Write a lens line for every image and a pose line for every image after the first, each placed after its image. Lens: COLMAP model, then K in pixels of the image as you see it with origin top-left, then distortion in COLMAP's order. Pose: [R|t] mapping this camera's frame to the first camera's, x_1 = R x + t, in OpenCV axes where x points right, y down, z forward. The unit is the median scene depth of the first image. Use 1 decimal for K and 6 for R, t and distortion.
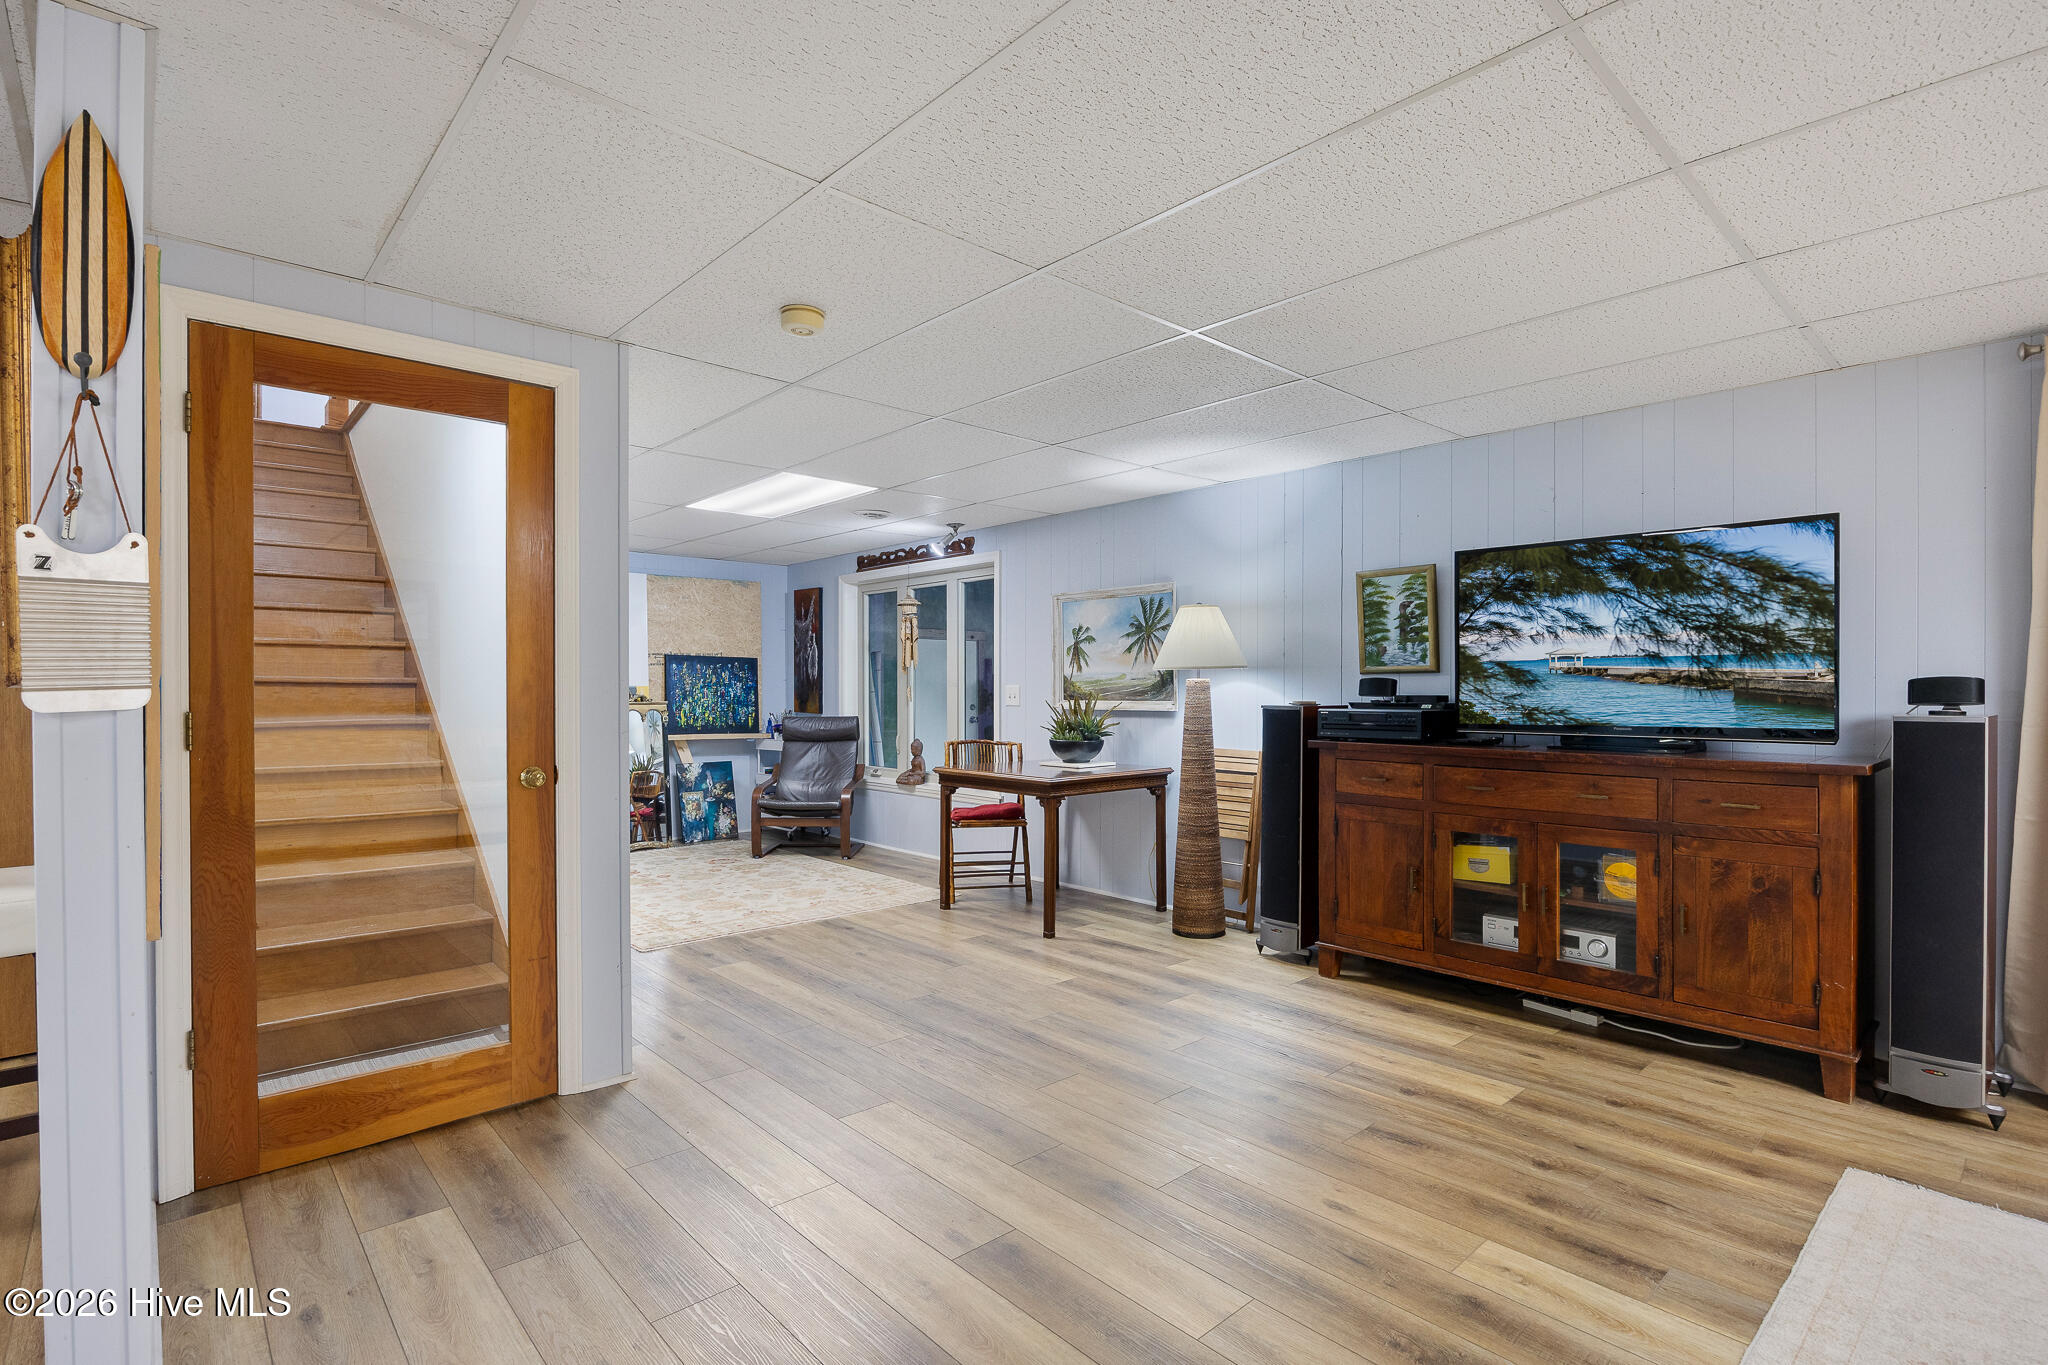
lens RADIAL K [[946.5, 0, 1097.6], [0, 946.5, 724.1], [0, 0, 1]] dist [-0.029239, 0.000104]
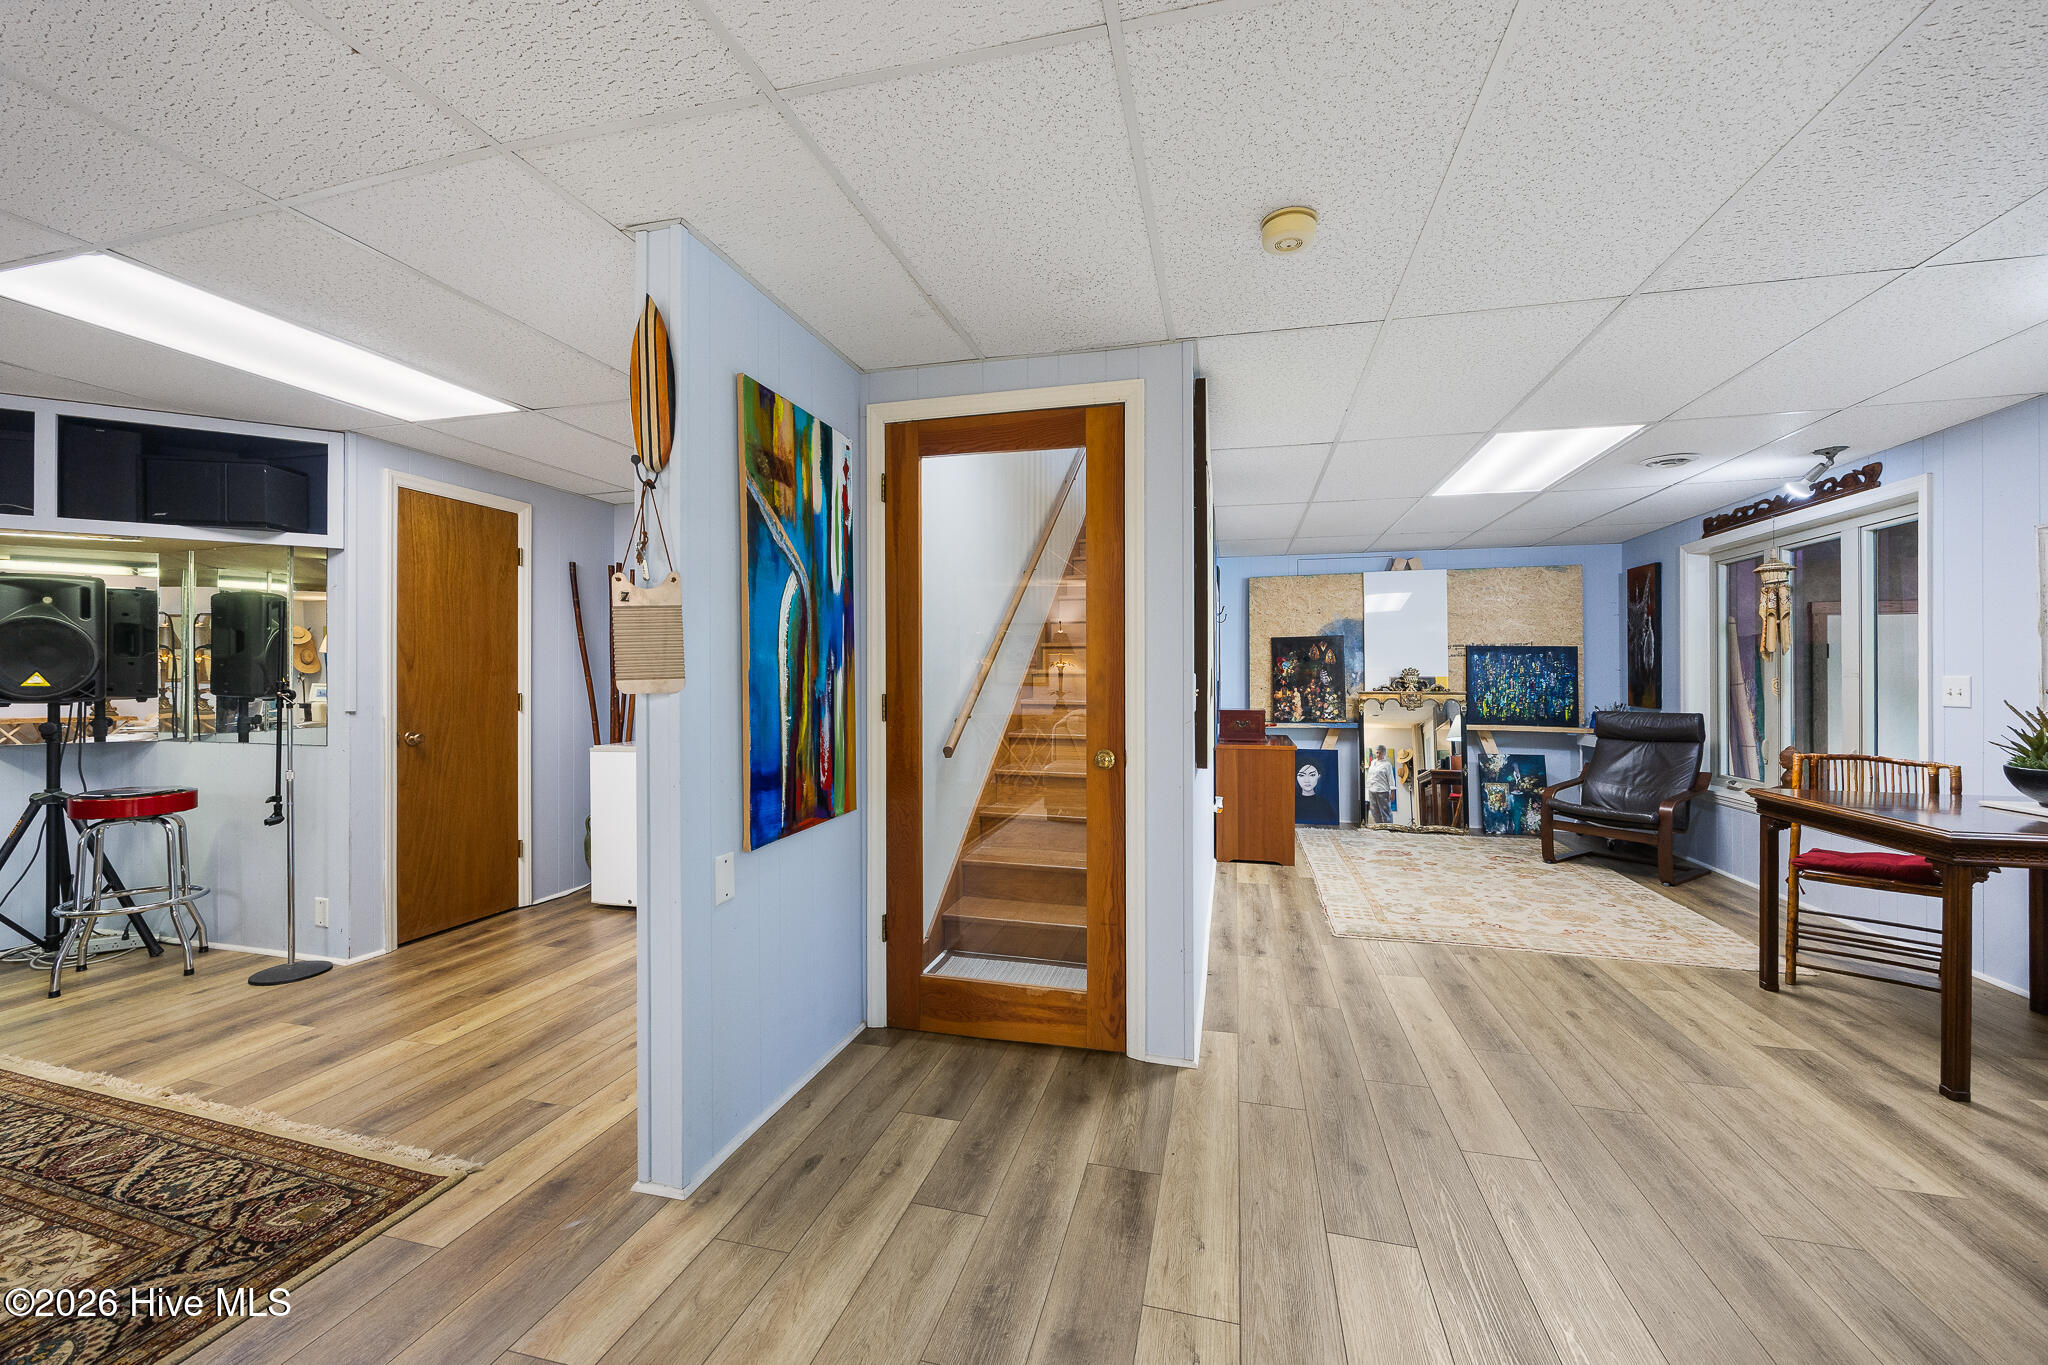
lens RADIAL K [[805.3, 0, 1017.8], [0, 805.3, 685.0], [0, 0, 1]] dist [-0.002932, -0.000871]
pose [[0.498169, 0.009293, -0.867030, 0.076129], [-0.034895, 0.999347, -0.009339, -0.008172], [0.866377, 0.034908, 0.498168, 0.192711]]
